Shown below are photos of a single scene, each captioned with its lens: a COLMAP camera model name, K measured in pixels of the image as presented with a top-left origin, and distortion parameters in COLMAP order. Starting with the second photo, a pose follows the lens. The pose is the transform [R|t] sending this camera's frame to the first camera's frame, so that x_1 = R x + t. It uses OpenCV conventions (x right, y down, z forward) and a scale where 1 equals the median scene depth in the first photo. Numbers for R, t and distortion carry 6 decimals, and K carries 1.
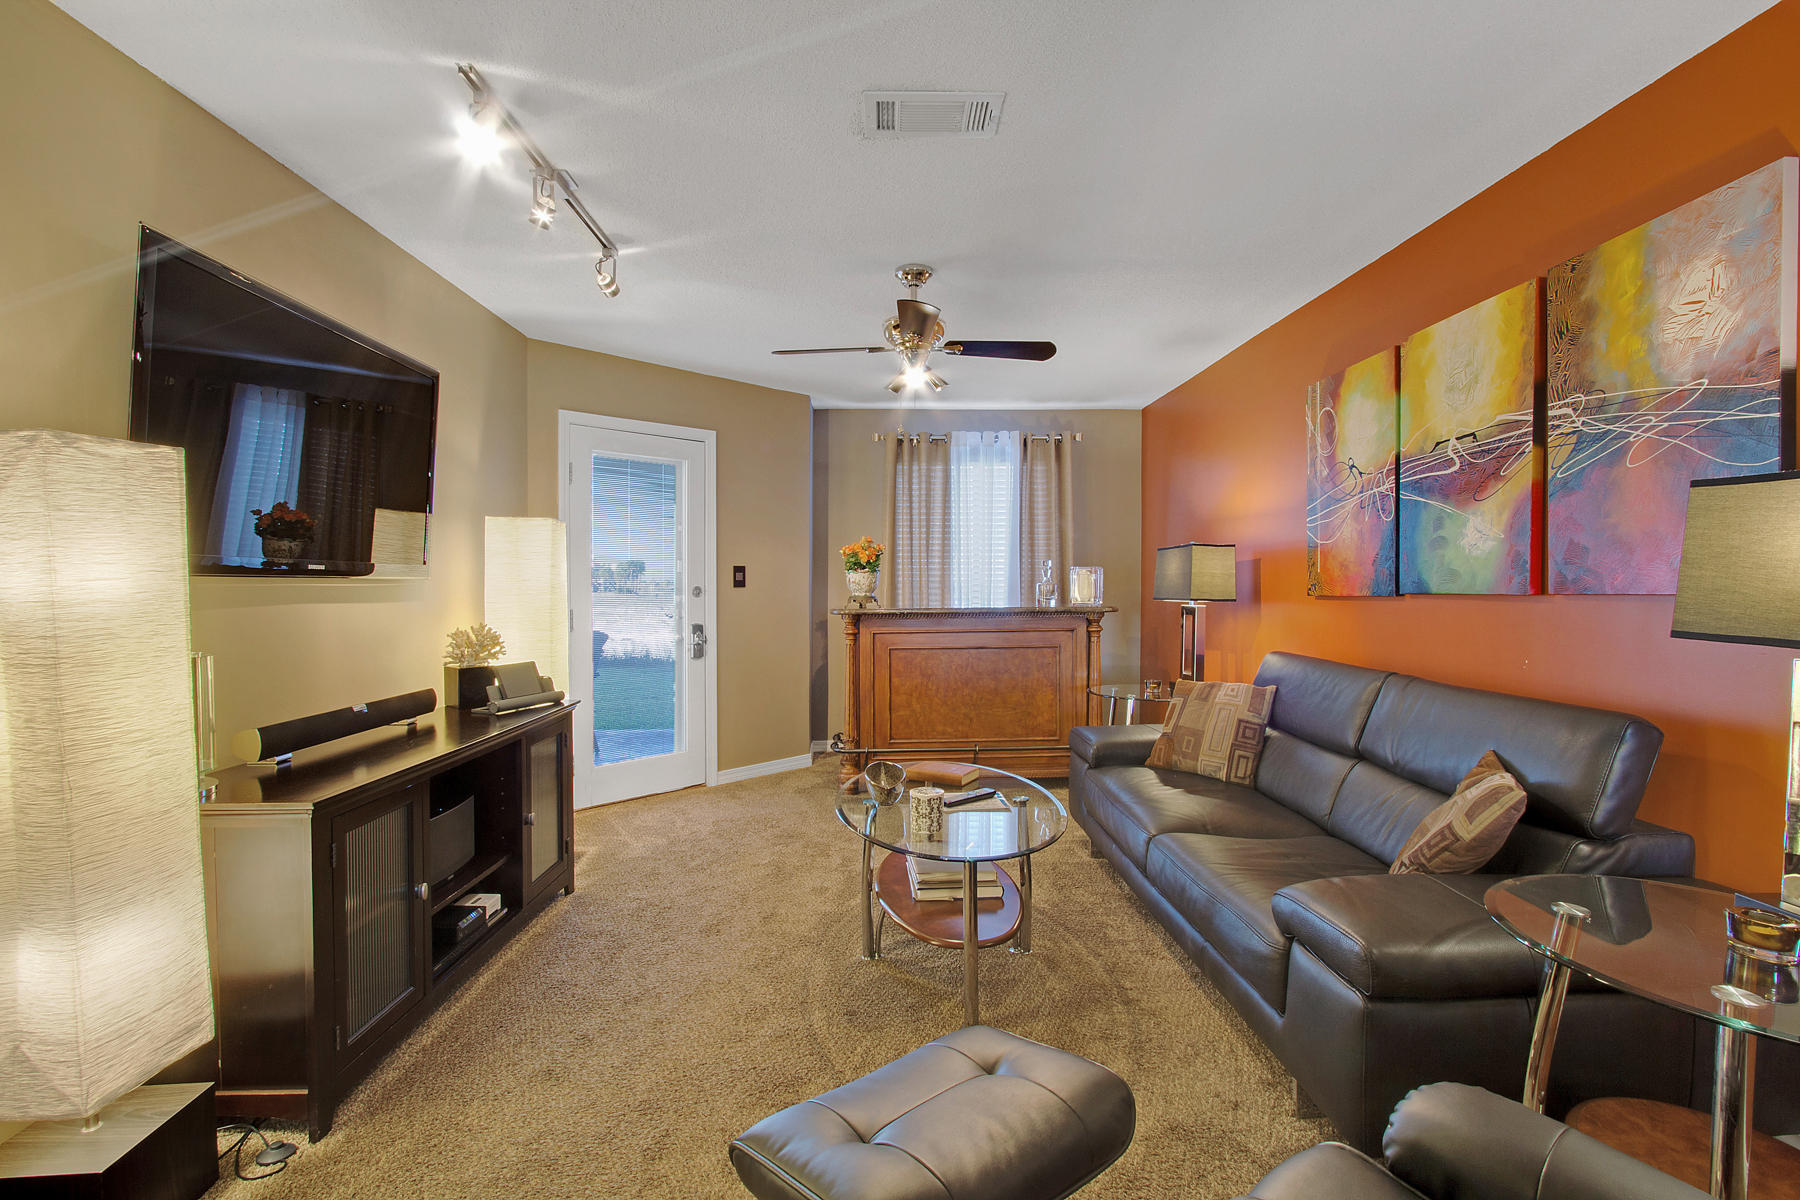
lens RADIAL K [[838.9, 0, 905.7], [0, 838.9, 611.1], [0, 0, 1]] dist [-0.018916, 0.003212]
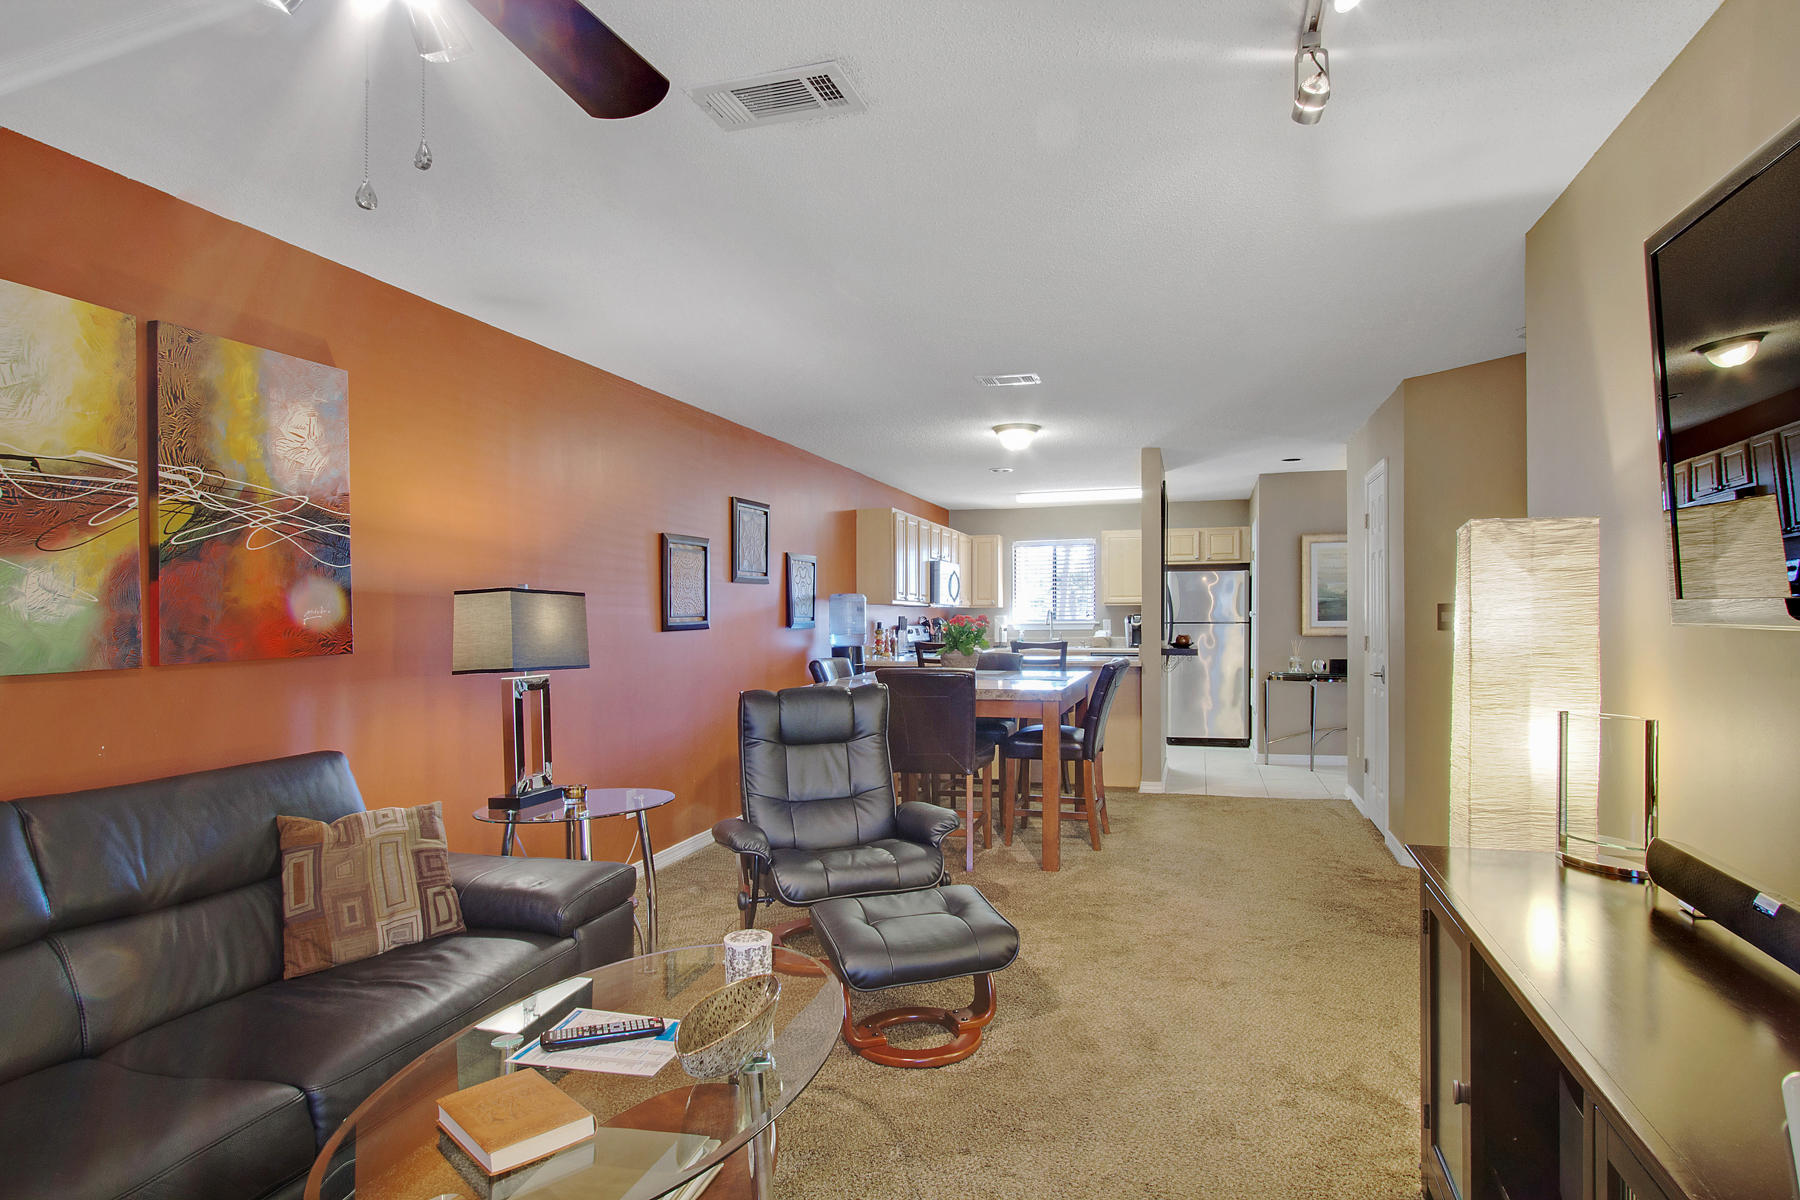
lens RADIAL K [[988.1, 0, 893.4], [0, 988.1, 631.6], [0, 0, 1]] dist [-0.018598, 0.007931]
pose [[-0.942507, 0.013563, 0.333911, -0.266804], [0.031122, 0.998396, 0.047295, -0.060988], [-0.332734, 0.054968, -0.941417, 1.258492]]
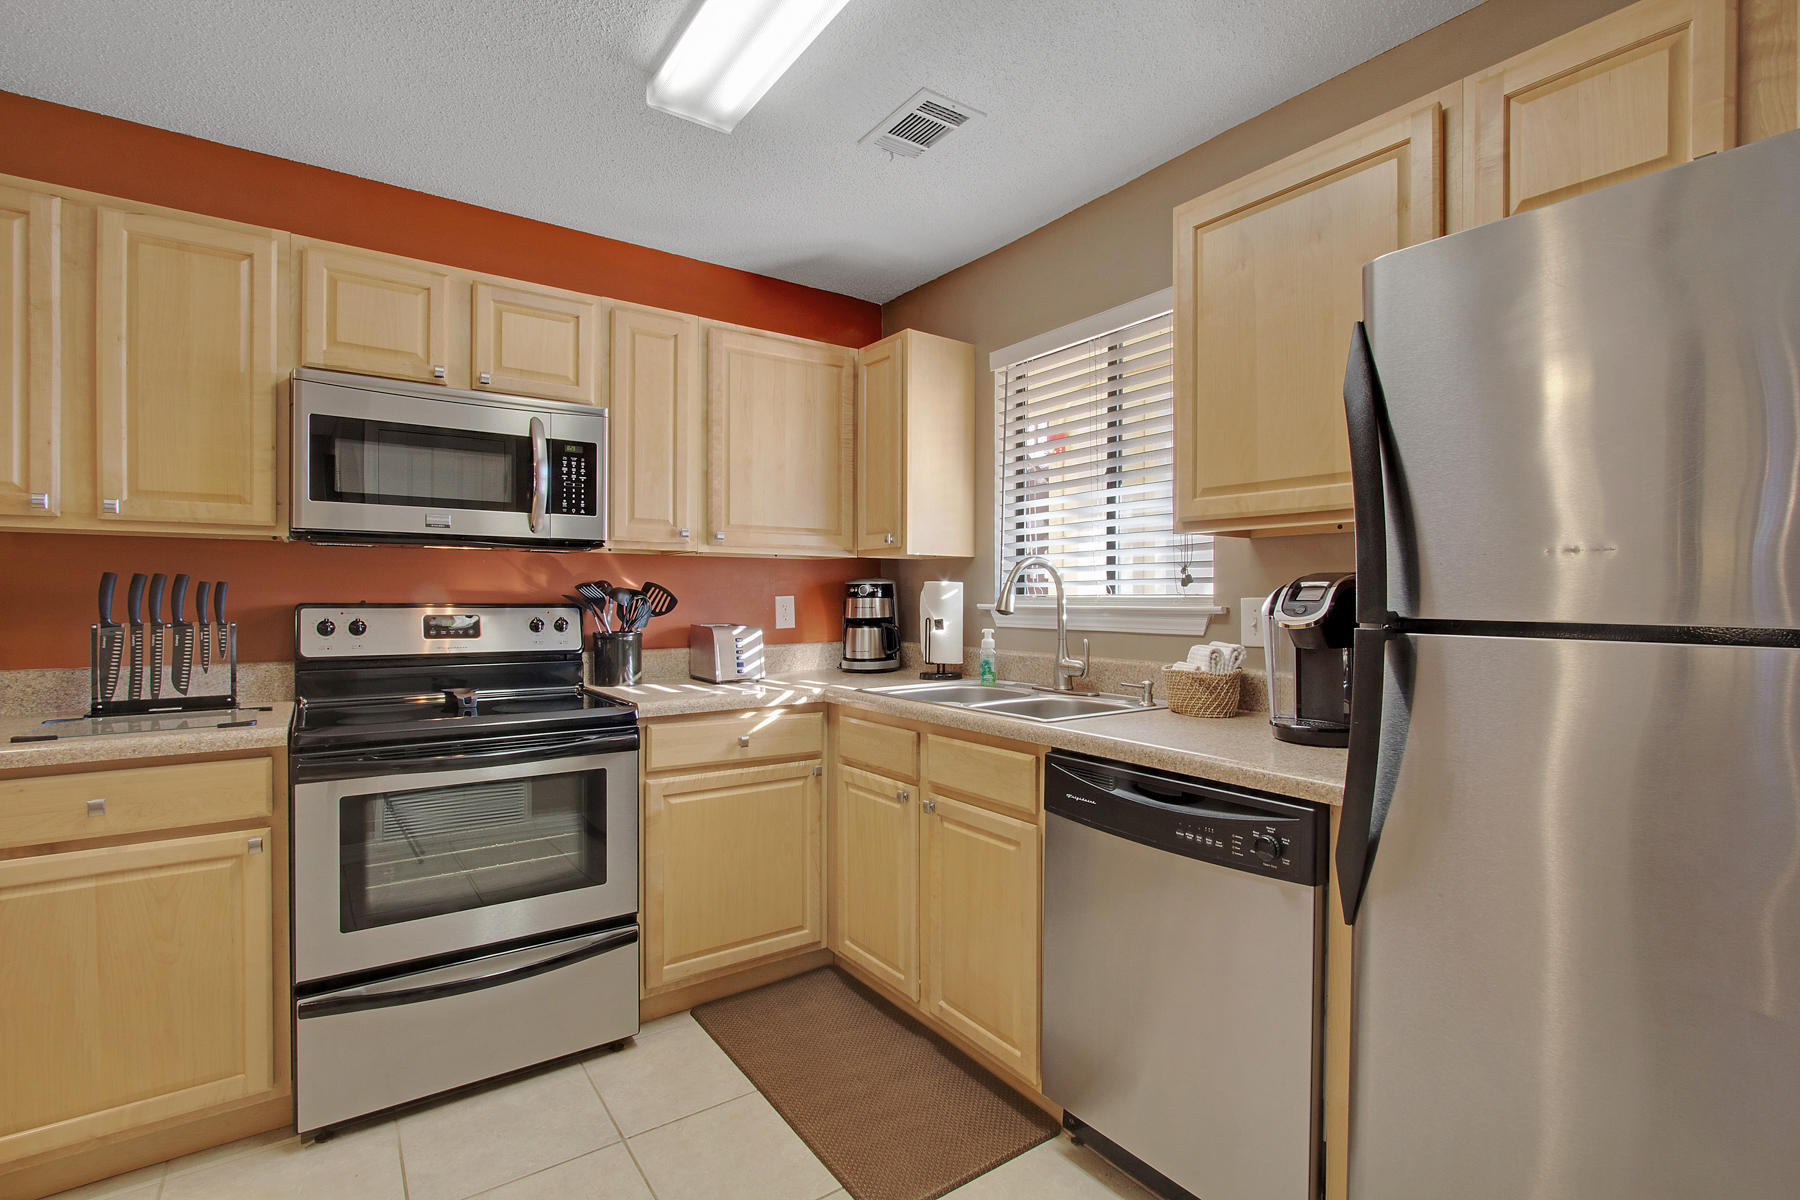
lens RADIAL K [[838.9, 0, 924.4], [0, 838.9, 600.8], [0, 0, 1]] dist [-0.018916, 0.003212]
pose [[-0.558552, 0.002422, 0.829466, -0.248285], [0.035822, 0.999133, 0.021205, 0.051132], [-0.828696, 0.041557, -0.558154, -1.361016]]
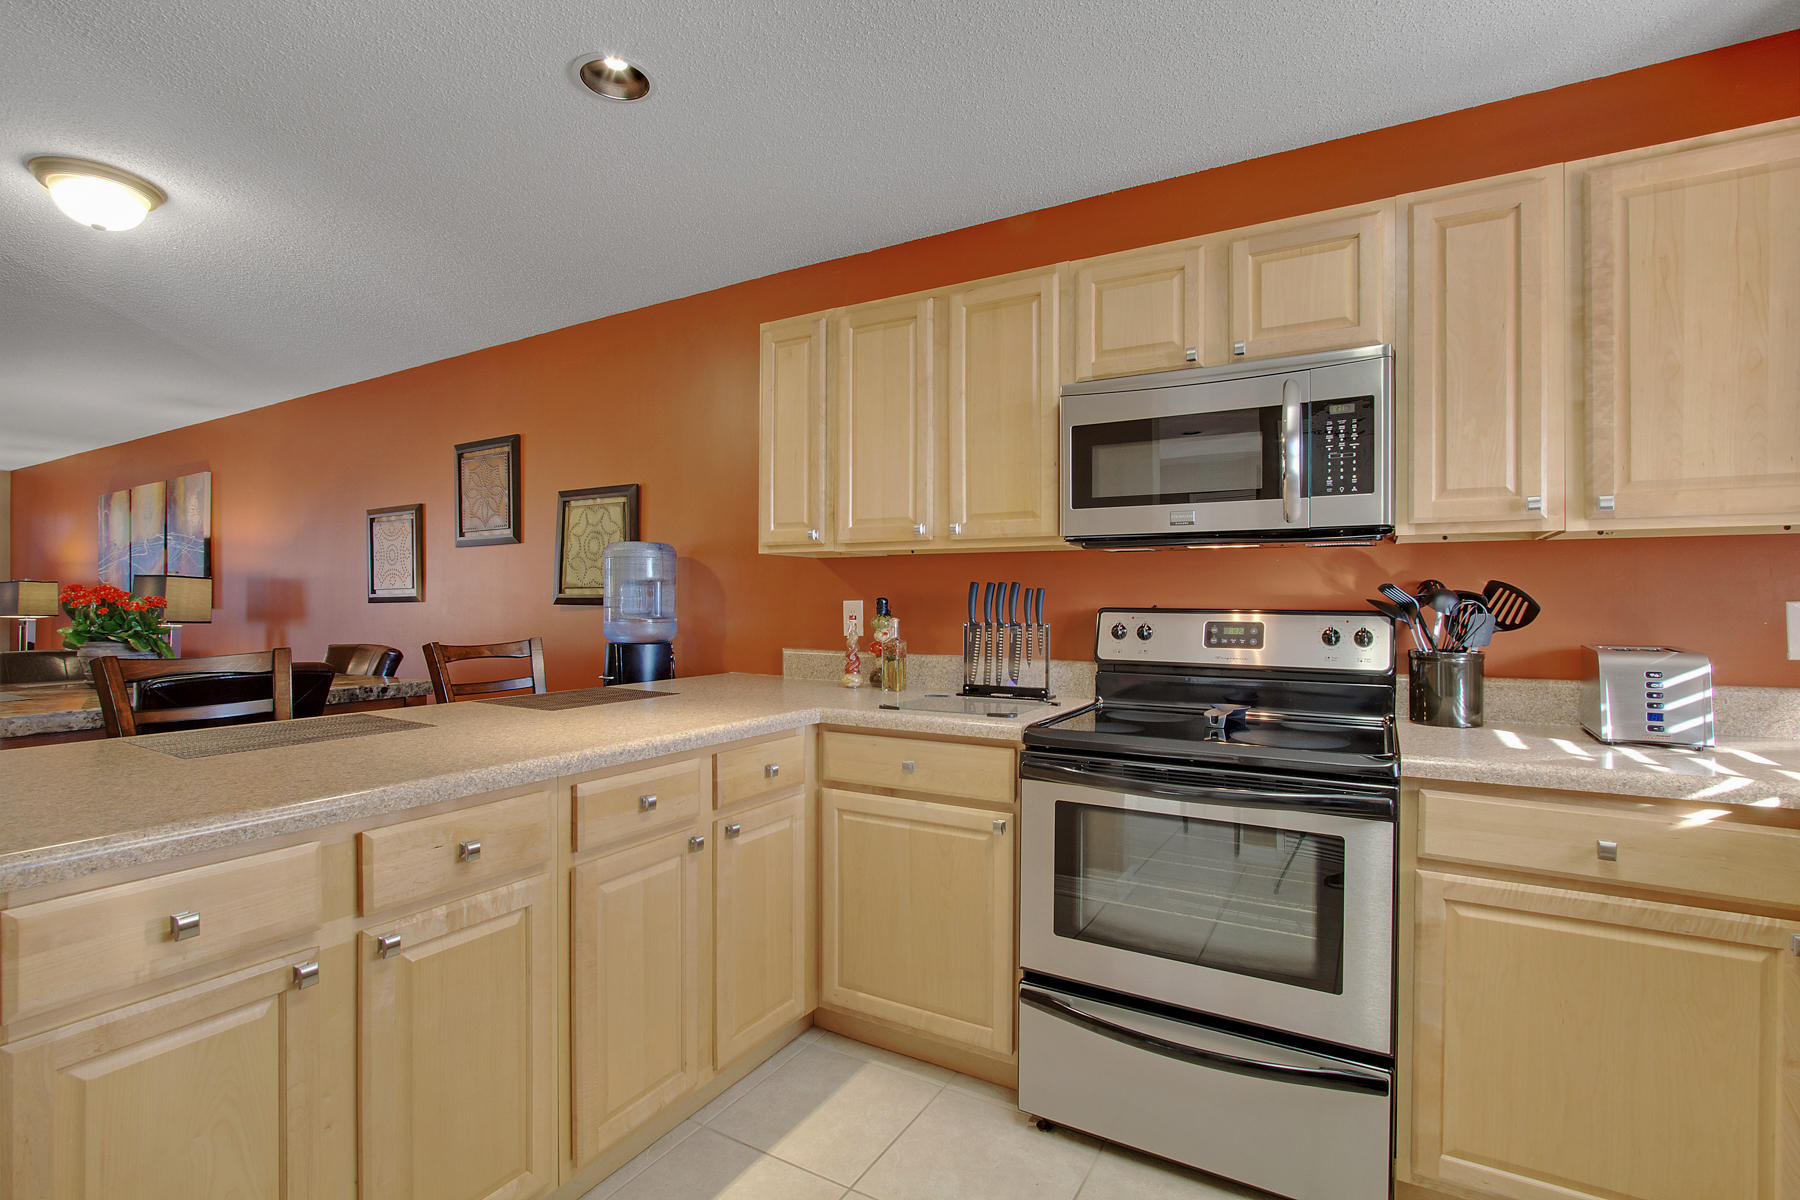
lens RADIAL K [[838.9, 0, 895.9], [0, 838.9, 598.2], [0, 0, 1]] dist [-0.018916, 0.003212]
pose [[0.539352, 0.006501, 0.842055, -0.103626], [0.029371, 0.999217, -0.026527, 0.055696], [-0.841568, 0.039039, 0.538739, -1.562840]]
